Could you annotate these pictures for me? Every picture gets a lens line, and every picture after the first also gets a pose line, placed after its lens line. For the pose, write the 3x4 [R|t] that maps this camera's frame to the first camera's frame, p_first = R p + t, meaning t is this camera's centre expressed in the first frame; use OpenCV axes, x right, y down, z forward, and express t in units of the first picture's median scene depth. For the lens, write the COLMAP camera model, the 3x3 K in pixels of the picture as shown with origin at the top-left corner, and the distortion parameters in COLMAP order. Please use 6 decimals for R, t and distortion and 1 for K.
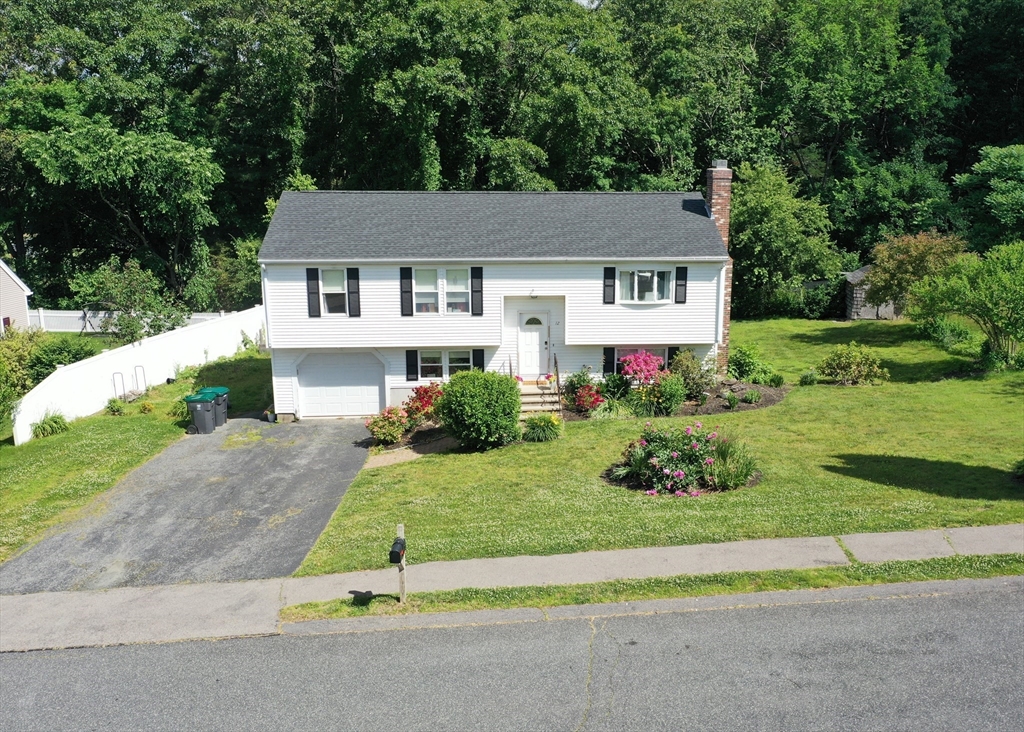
lens RADIAL K [[908.1, 0, 531.9], [0, 908.1, 365.0], [0, 0, 1]] dist [0.011807, 0.003782]
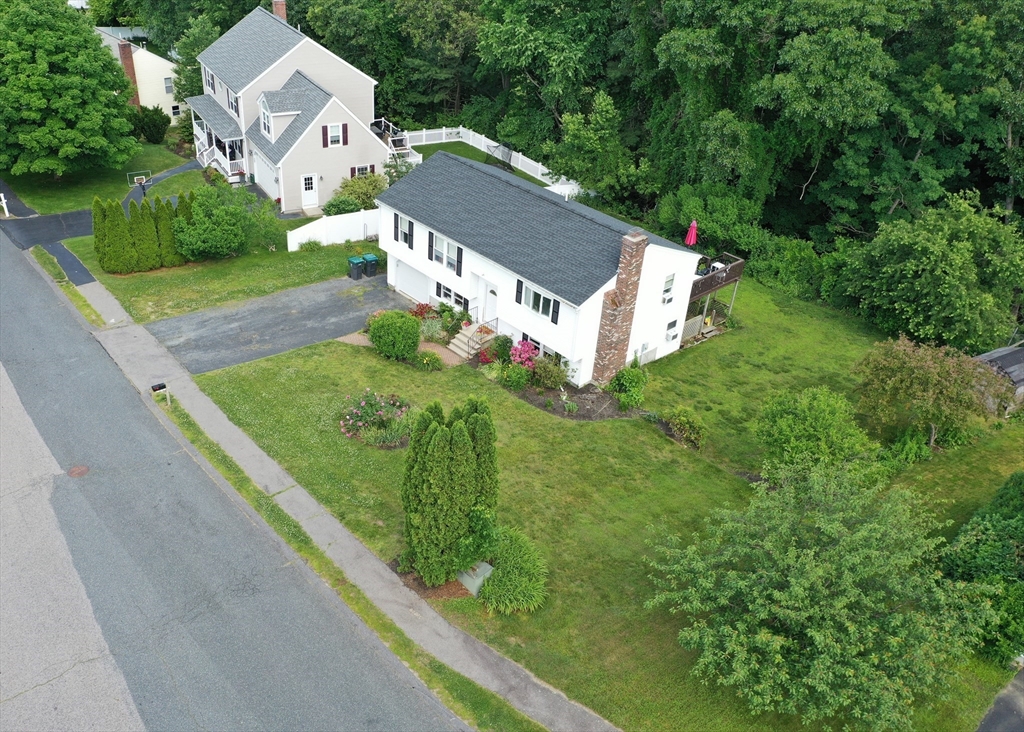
lens RADIAL K [[867.3, 0, 512.0], [0, 867.3, 366.0], [0, 0, 1]] dist [0.011527, 0.007218]
pose [[0.589468, 0.456318, -0.666559, 1.047228], [-0.217277, 0.884318, 0.413246, -0.549135], [0.778022, -0.098767, 0.620424, 0.145939]]
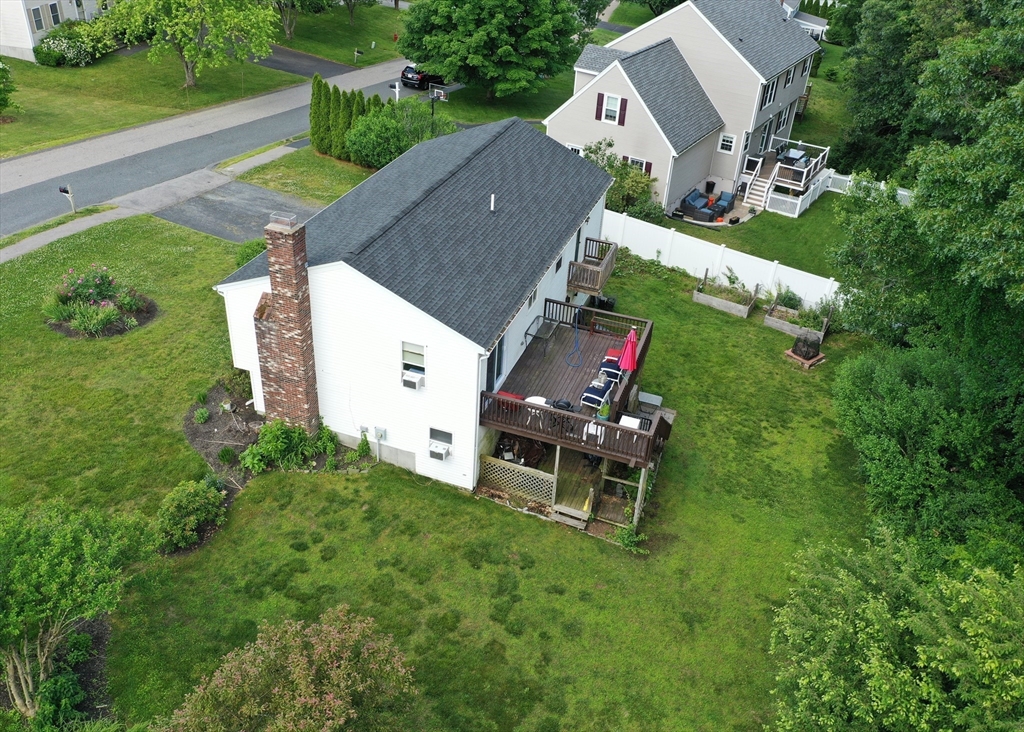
lens RADIAL K [[908.1, 0, 531.9], [0, 908.1, 365.0], [0, 0, 1]] dist [0.011807, 0.003782]
pose [[-0.390543, 0.464093, -0.795043, 0.863910], [-0.270520, 0.767643, 0.580984, -0.681549], [0.879940, 0.441975, -0.174251, 1.480616]]
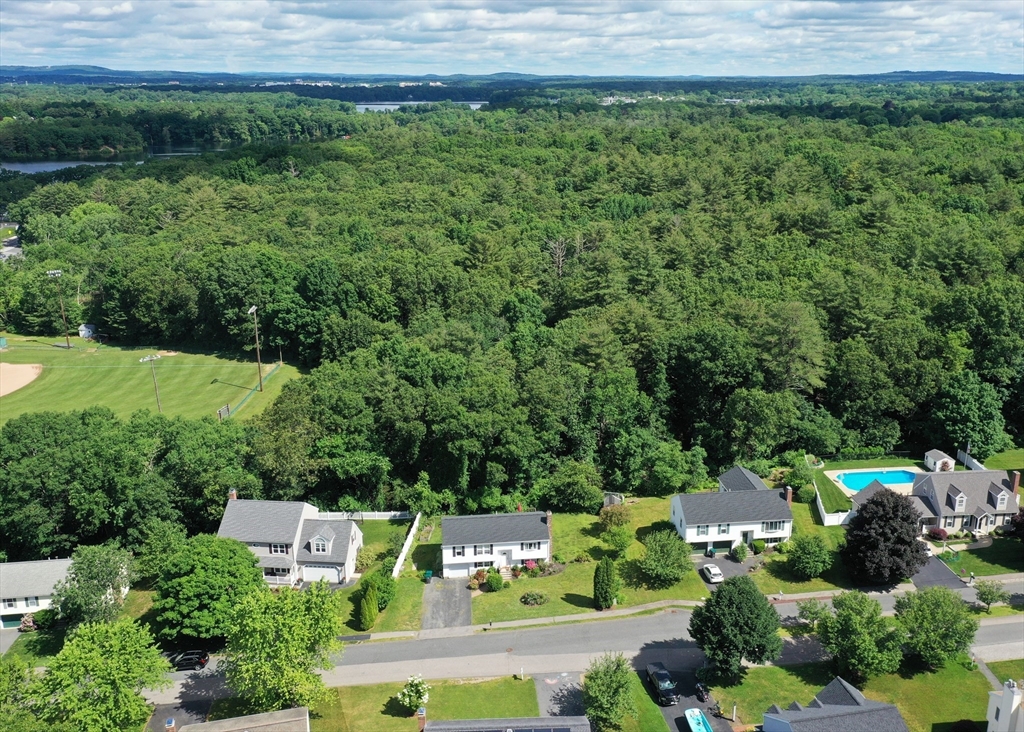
lens RADIAL K [[867.3, 0, 512.0], [0, 867.3, 366.0], [0, 0, 1]] dist [0.011527, 0.007218]
pose [[0.999162, -0.019196, 0.036146, -0.095293], [0.017534, 0.998799, 0.045744, -1.135855], [-0.036981, -0.045072, 0.998299, -3.071772]]
